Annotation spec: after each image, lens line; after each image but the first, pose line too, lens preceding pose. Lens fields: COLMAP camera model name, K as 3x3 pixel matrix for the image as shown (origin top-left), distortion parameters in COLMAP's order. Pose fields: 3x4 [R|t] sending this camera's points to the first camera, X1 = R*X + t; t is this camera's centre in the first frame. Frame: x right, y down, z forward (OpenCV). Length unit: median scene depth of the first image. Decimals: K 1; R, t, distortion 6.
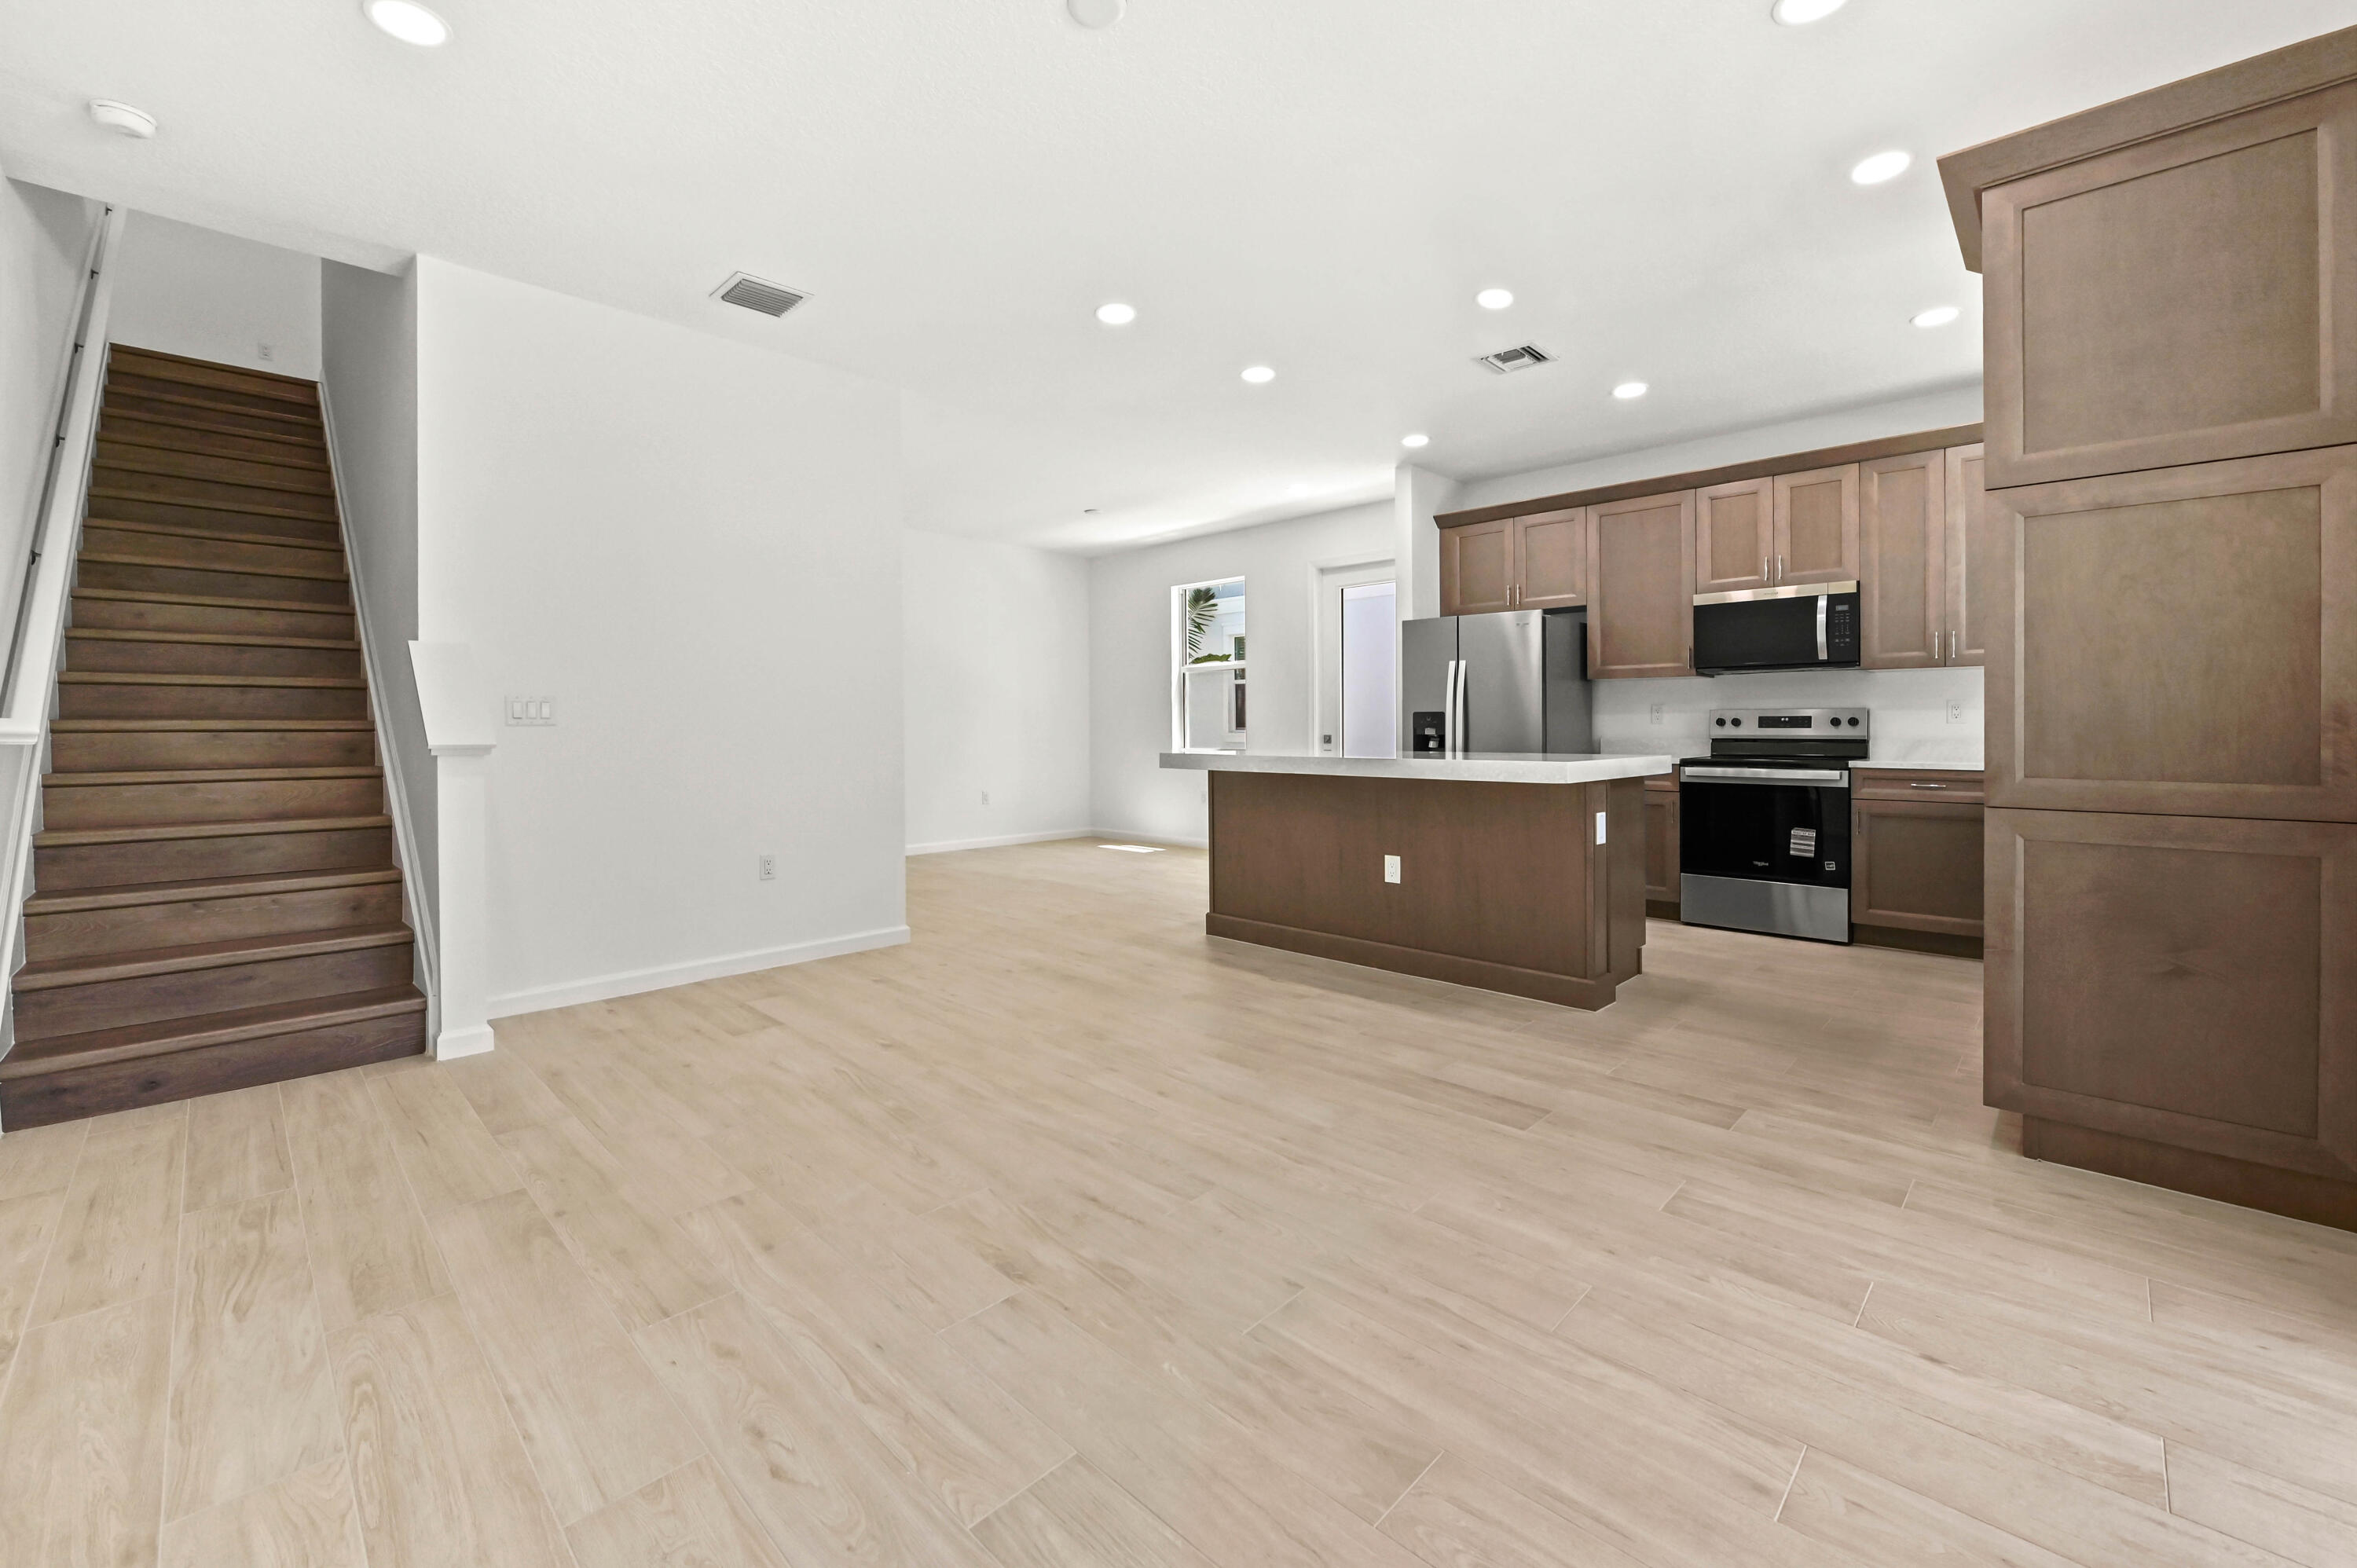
lens RADIAL K [[944.8, 0, 1171.3], [0, 944.8, 732.1], [0, 0, 1]] dist [-0.004285, -0.000012]
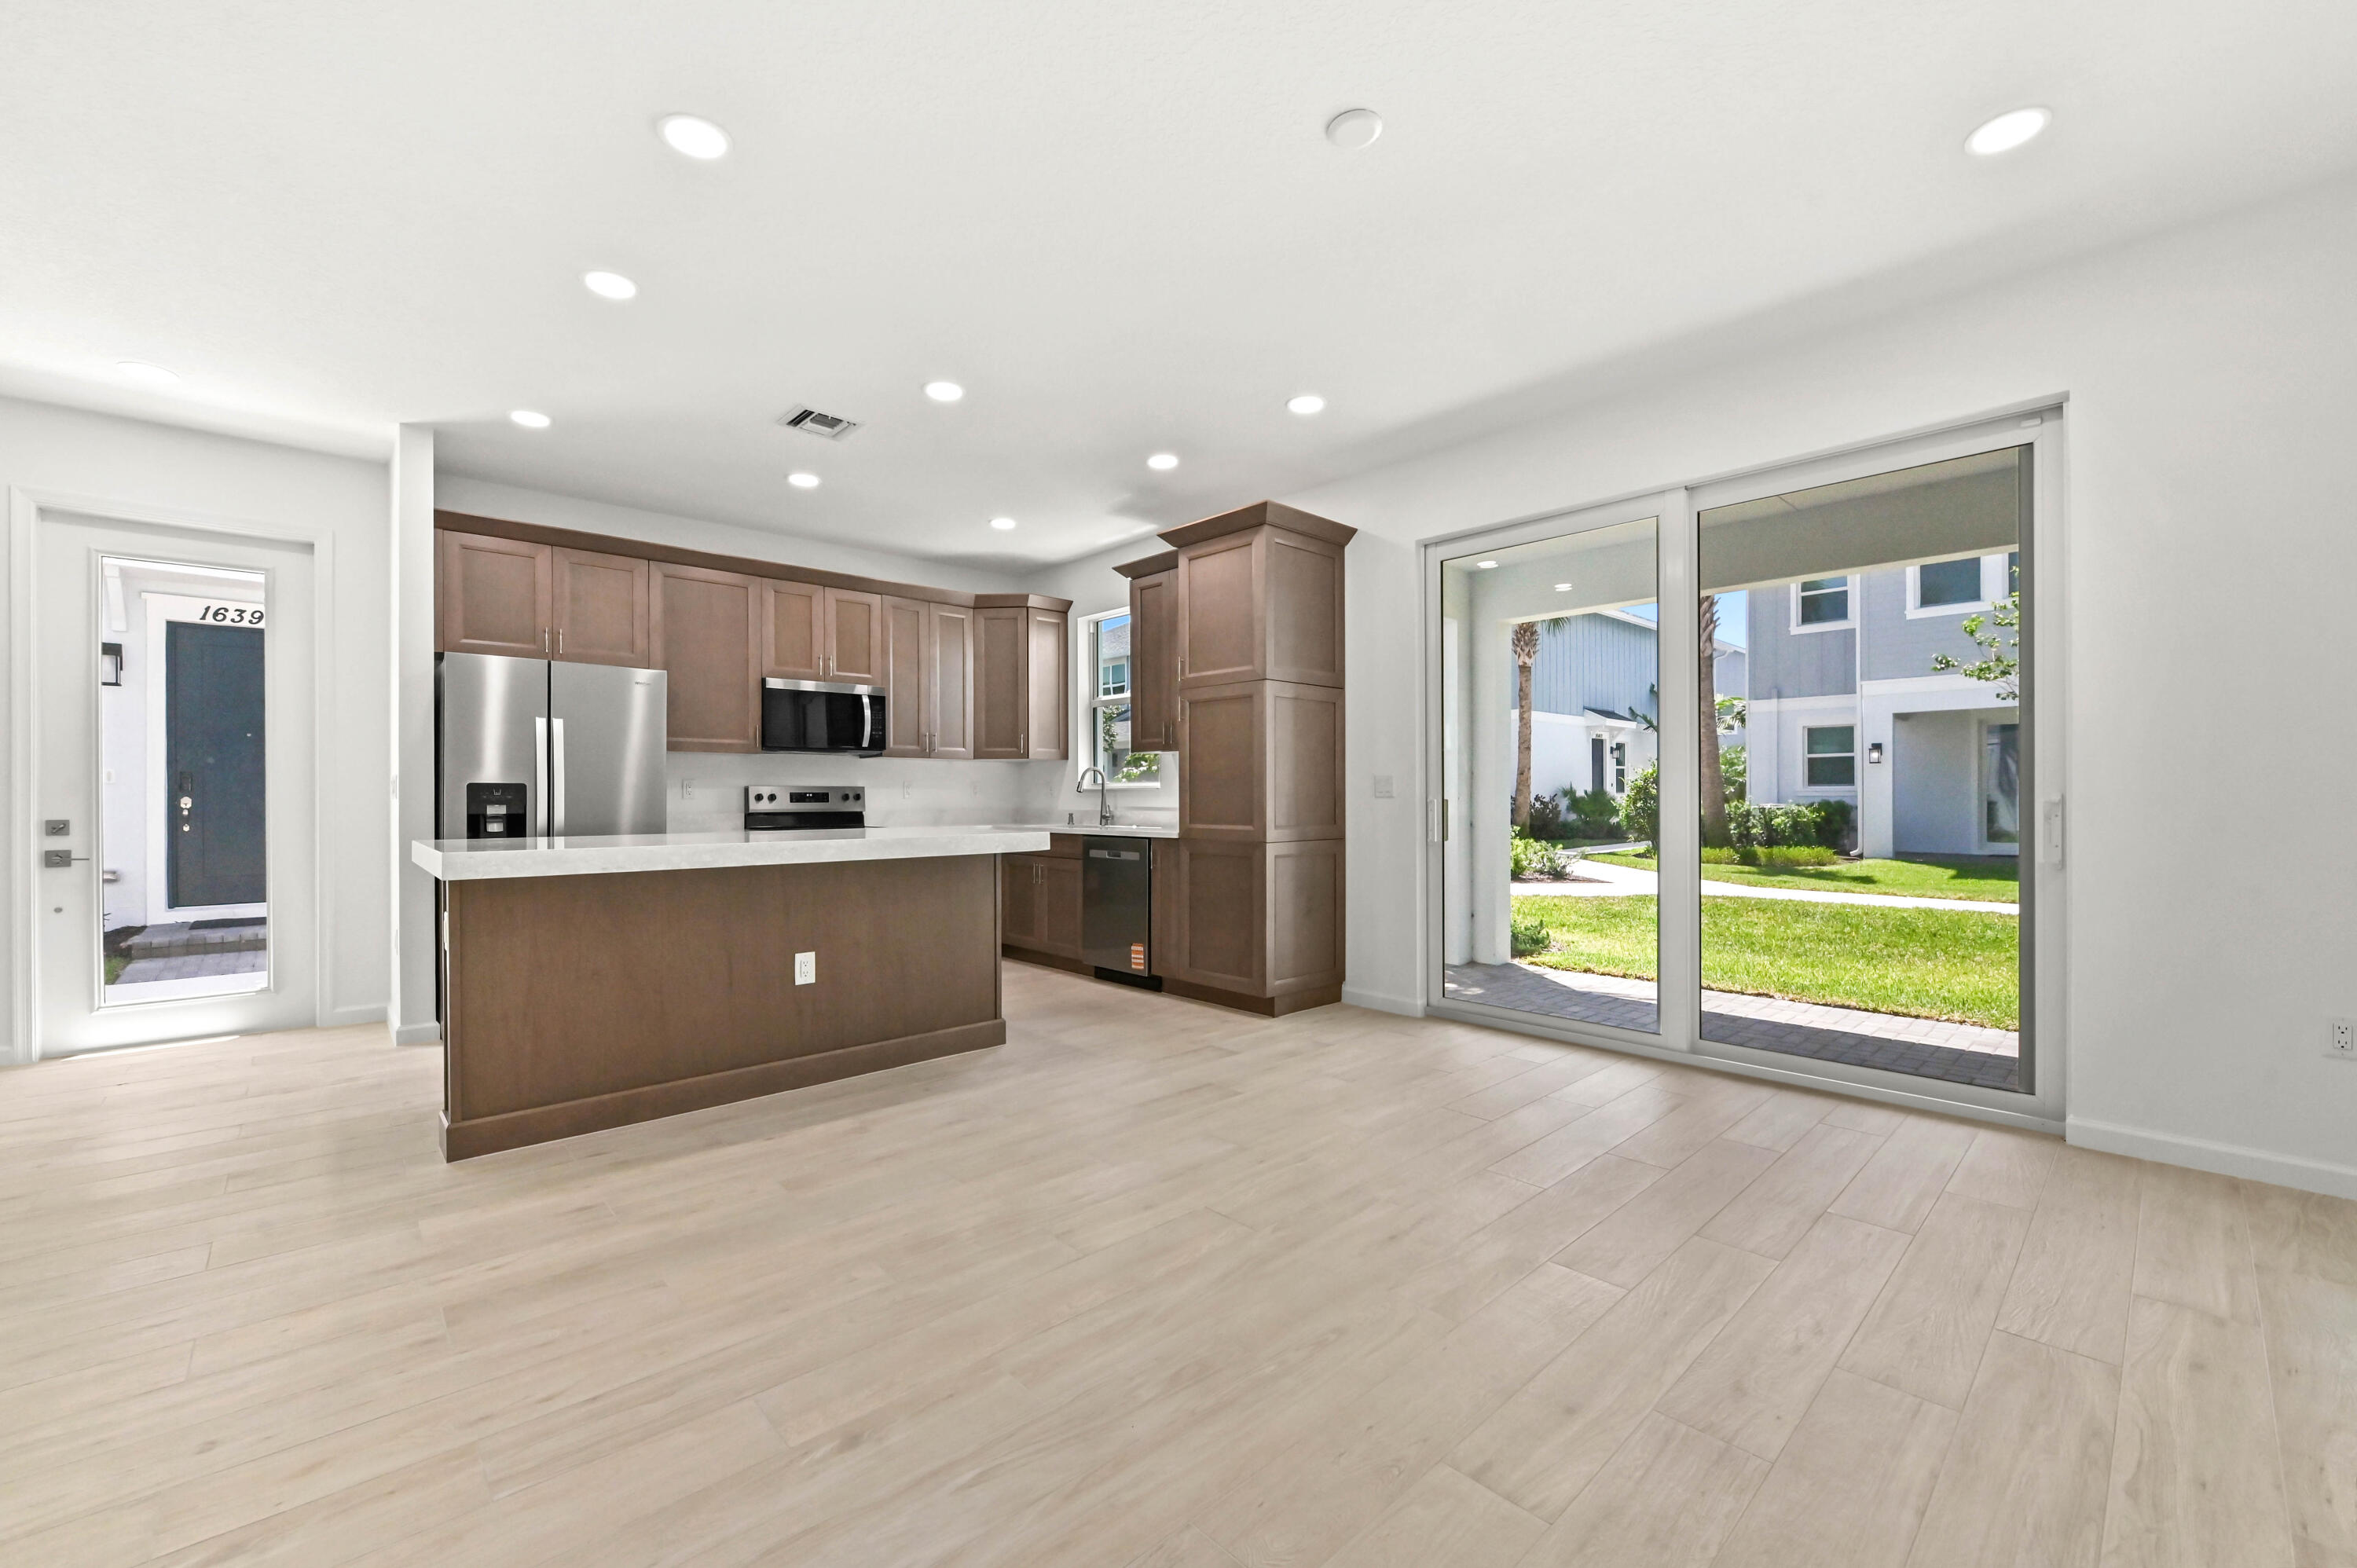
lens RADIAL K [[943.2, 0, 1182.4], [0, 943.2, 793.4], [0, 0, 1]] dist [-0.006161, -0.000037]
pose [[0.049127, 0.004313, 0.998783, -0.556318], [0.008409, 0.999953, -0.004731, -0.007245], [-0.998757, 0.008631, 0.049089, 0.557250]]
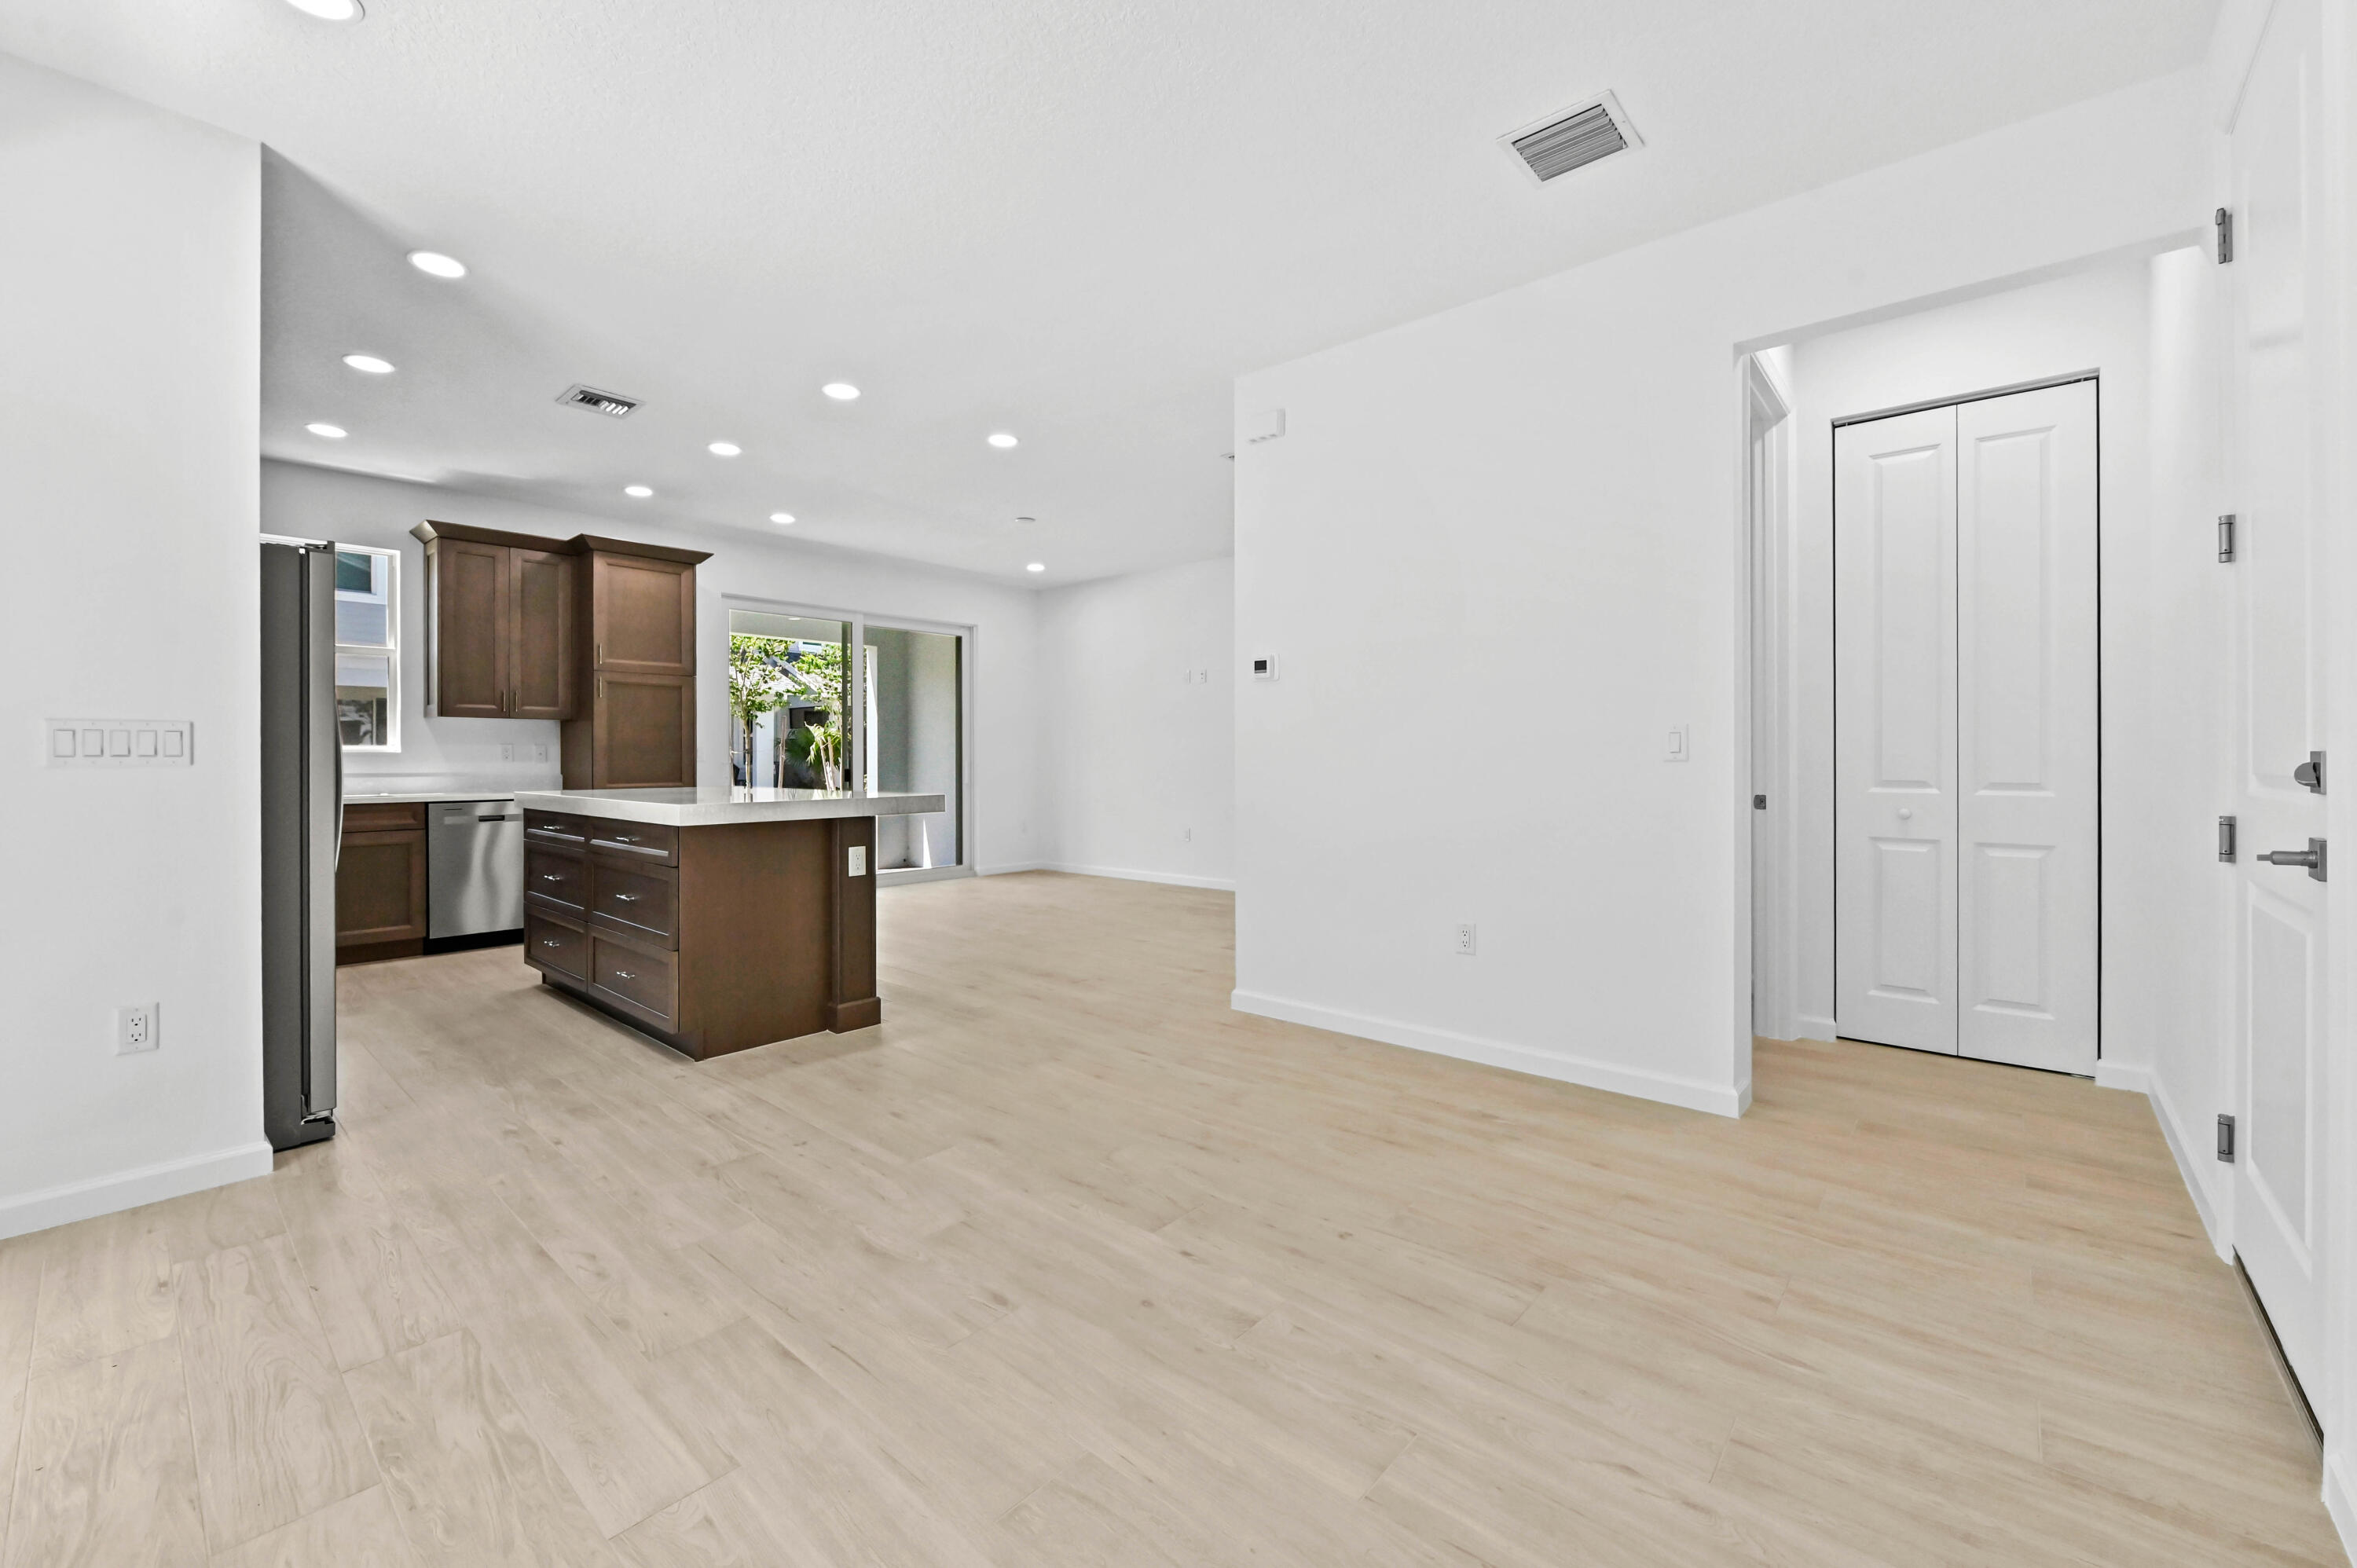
lens RADIAL K [[943.1, 0, 1176.9], [0, 943.1, 757.6], [0, 0, 1]] dist [-0.004031, -0.000203]
pose [[-0.998385, 0.004380, -0.056648, -0.183353], [0.004013, 0.999970, 0.006583, -0.018787], [0.056675, 0.006346, -0.998373, 1.948612]]
